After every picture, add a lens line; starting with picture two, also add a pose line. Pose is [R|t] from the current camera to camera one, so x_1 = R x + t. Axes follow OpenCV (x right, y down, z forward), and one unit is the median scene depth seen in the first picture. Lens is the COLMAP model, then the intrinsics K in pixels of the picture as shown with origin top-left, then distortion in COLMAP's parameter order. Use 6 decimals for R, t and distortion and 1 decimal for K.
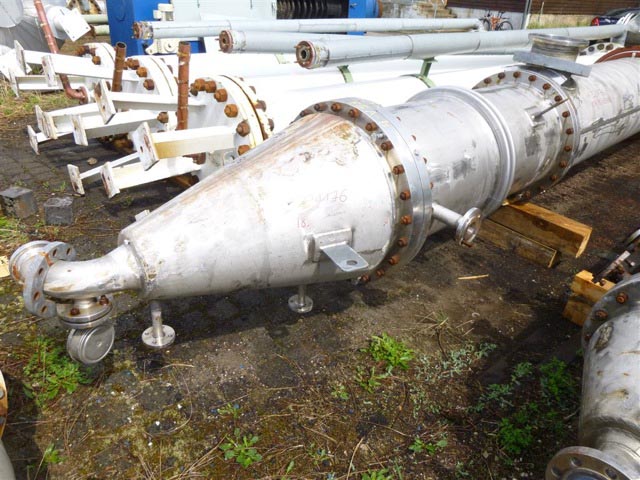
lens RADIAL K [[473.6, 0, 324.8], [0, 473.6, 242.9], [0, 0, 1]] dist [-0.045433, 0.037296]
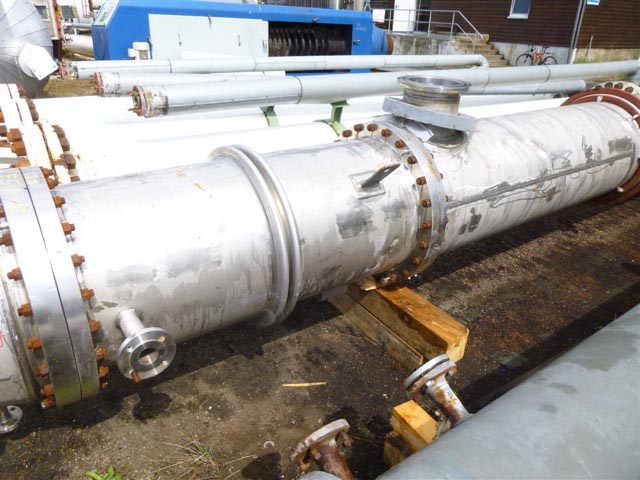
lens RADIAL K [[473.6, 0, 322.9], [0, 473.6, 239.9], [0, 0, 1]] dist [-0.045433, 0.037296]
pose [[0.991031, 0.044308, -0.126077, 0.288182], [-0.052839, 0.996476, -0.065145, -0.076647], [0.122746, 0.071222, 0.989879, 0.146520]]
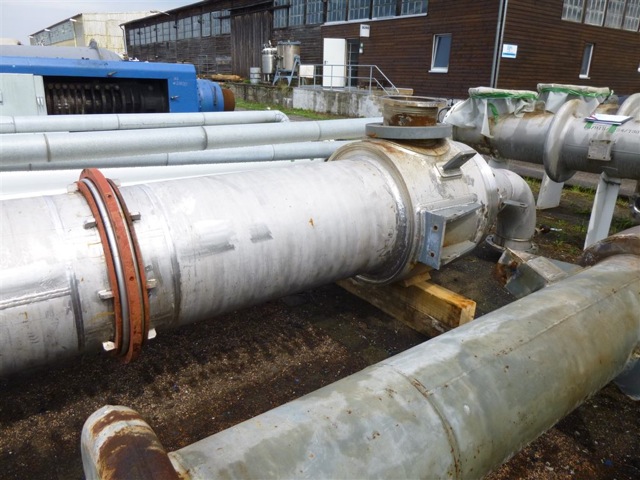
lens RADIAL K [[473.6, 0, 313.9], [0, 473.6, 238.3], [0, 0, 1]] dist [-0.045433, 0.037296]
pose [[0.990139, 0.027027, -0.137454, 0.942452], [-0.050859, 0.983616, -0.172951, -0.274925], [0.130528, 0.178237, 0.975292, 0.562156]]
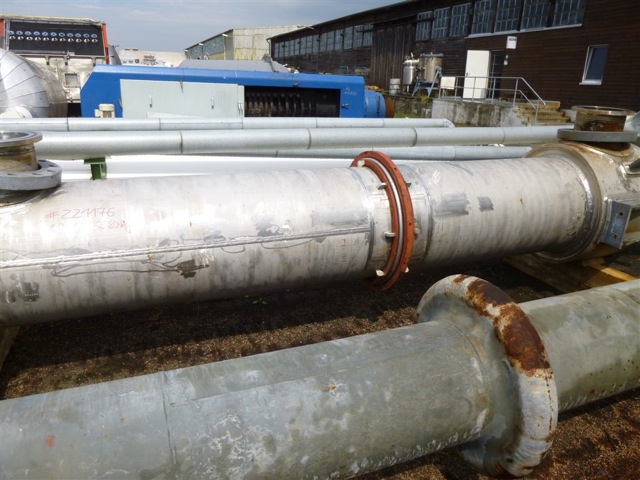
lens RADIAL K [[473.6, 0, 324.3], [0, 473.6, 242.1], [0, 0, 1]] dist [-0.045433, 0.037296]
pose [[0.931087, 0.099066, -0.351089, 0.843081], [-0.164636, 0.972947, -0.162078, -0.164079], [0.325534, 0.208711, 0.922208, 0.355417]]
